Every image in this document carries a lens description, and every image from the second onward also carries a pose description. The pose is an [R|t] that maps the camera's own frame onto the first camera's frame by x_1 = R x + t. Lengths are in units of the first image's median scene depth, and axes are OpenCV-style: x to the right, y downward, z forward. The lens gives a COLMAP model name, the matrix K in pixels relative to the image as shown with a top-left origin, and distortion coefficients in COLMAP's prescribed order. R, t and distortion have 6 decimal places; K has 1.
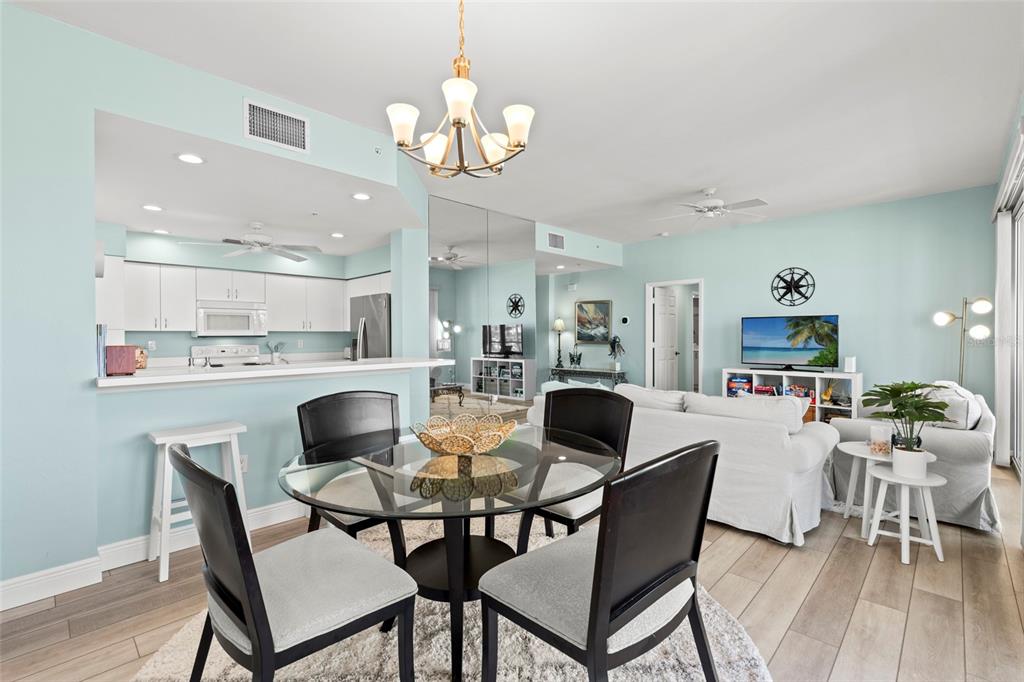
lens RADIAL K [[460.6, 0, 506.1], [0, 460.6, 336.3], [0, 0, 1]] dist [-0.007303, -0.000447]
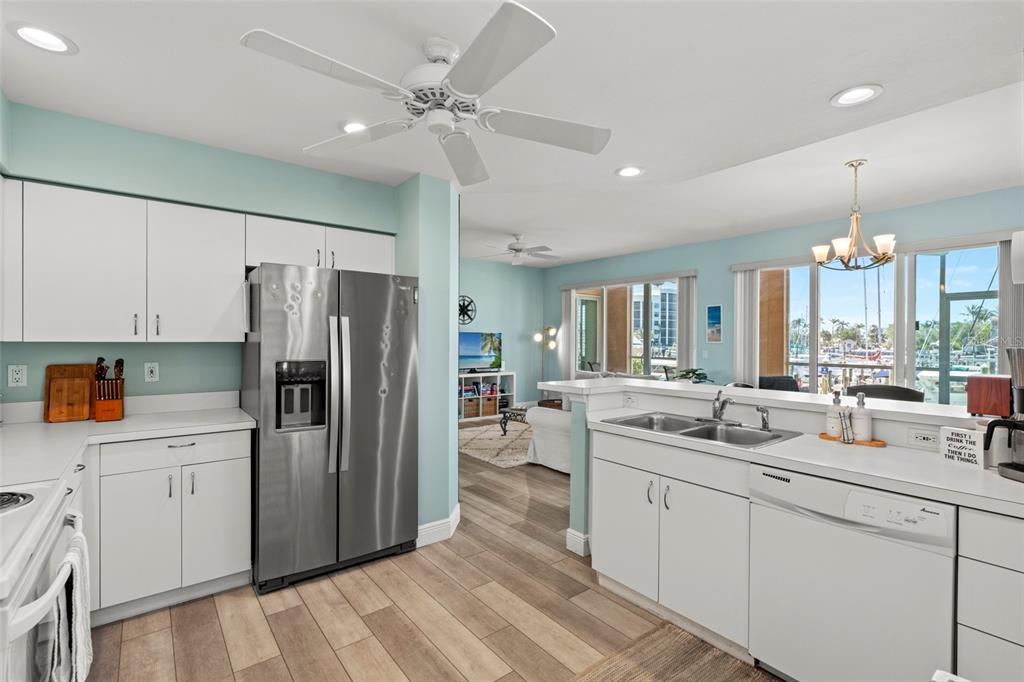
lens RADIAL K [[460.6, 0, 510.2], [0, 460.6, 338.5], [0, 0, 1]] dist [-0.007303, -0.000447]
pose [[0.136783, 0.006167, 0.990582, -0.698074], [-0.005784, 0.999969, -0.005426, -0.019156], [-0.990584, -0.004987, 0.136814, 0.698421]]
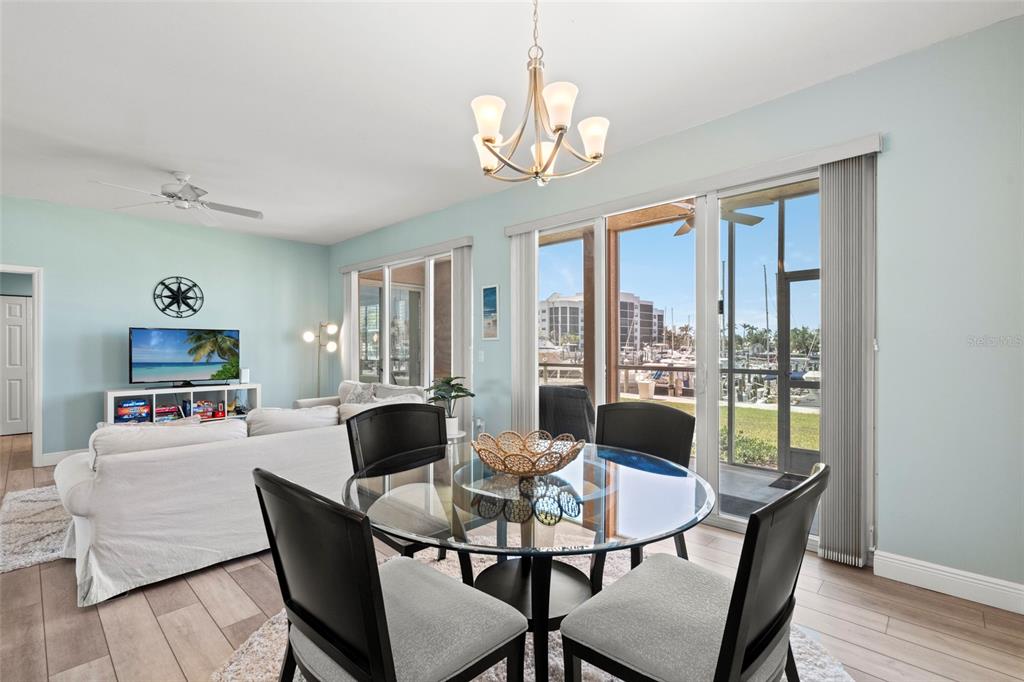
lens RADIAL K [[460.6, 0, 514.8], [0, 460.6, 349.7], [0, 0, 1]] dist [-0.007303, -0.000447]
pose [[-0.010192, -0.005079, 0.999935, -0.322815], [0.002674, 0.999983, 0.005107, -0.004347], [-0.999944, 0.002726, -0.010178, 0.335136]]
